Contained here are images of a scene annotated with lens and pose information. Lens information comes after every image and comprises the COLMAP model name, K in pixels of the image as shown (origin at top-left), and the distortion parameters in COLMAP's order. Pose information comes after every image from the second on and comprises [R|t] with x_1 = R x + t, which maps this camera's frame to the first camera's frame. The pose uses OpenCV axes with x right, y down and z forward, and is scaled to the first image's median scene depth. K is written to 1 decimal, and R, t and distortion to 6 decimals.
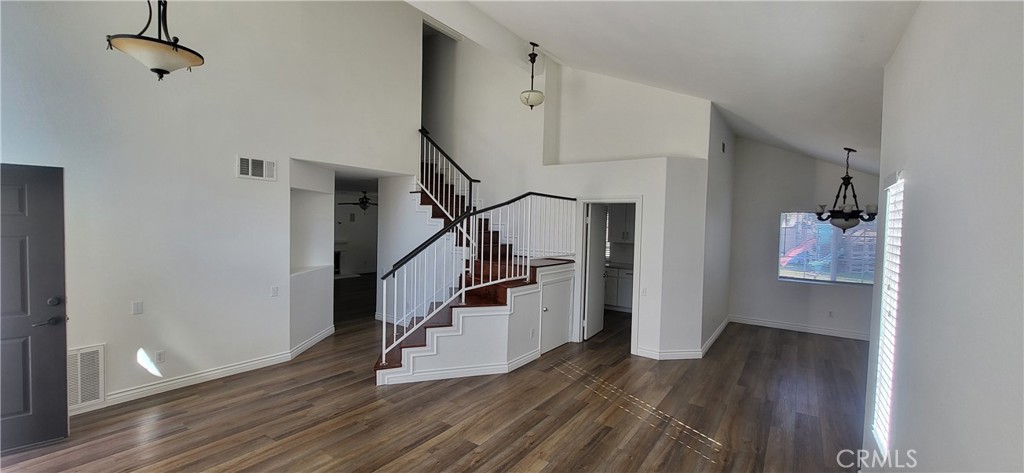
lens RADIAL K [[404.1, 0, 516.9], [0, 404.1, 236.6], [0, 0, 1]] dist [-0.001311, 0.000561]
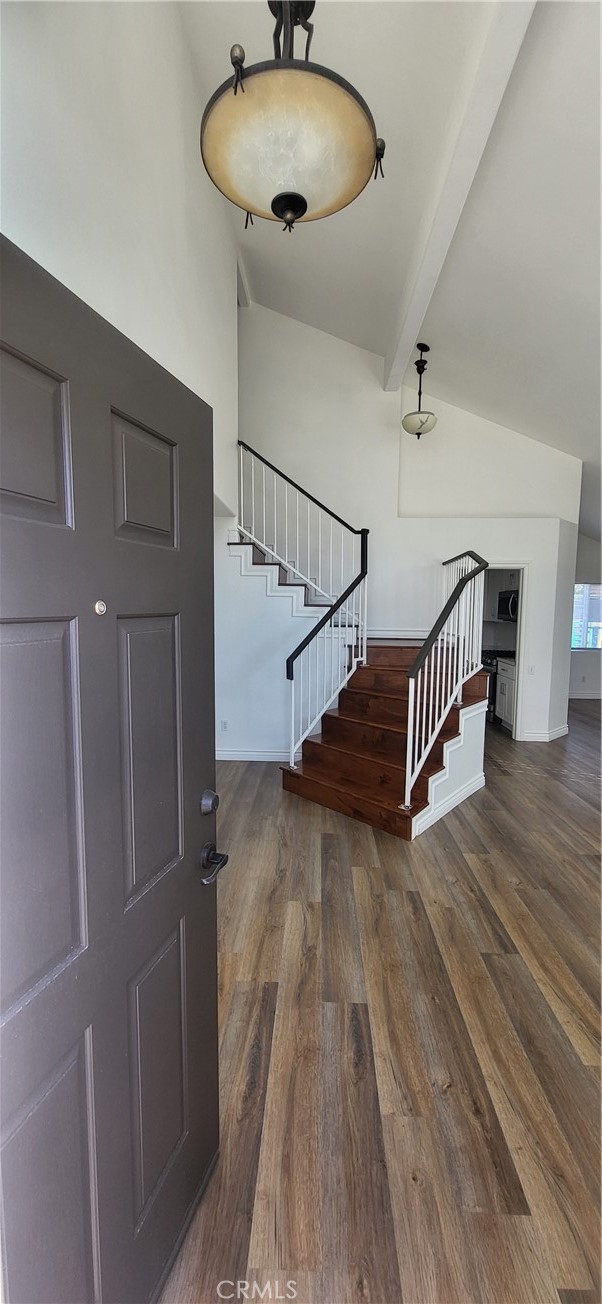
lens RADIAL K [[514.6, 0, 300.6], [0, 514.6, 654.6], [0, 0, 1]] dist [-0.001311, 0.000561]
pose [[0.842698, -0.068109, 0.534061, -0.743984], [0.029163, 0.996284, 0.081039, -0.002875], [-0.537596, -0.052716, 0.841553, 0.332655]]
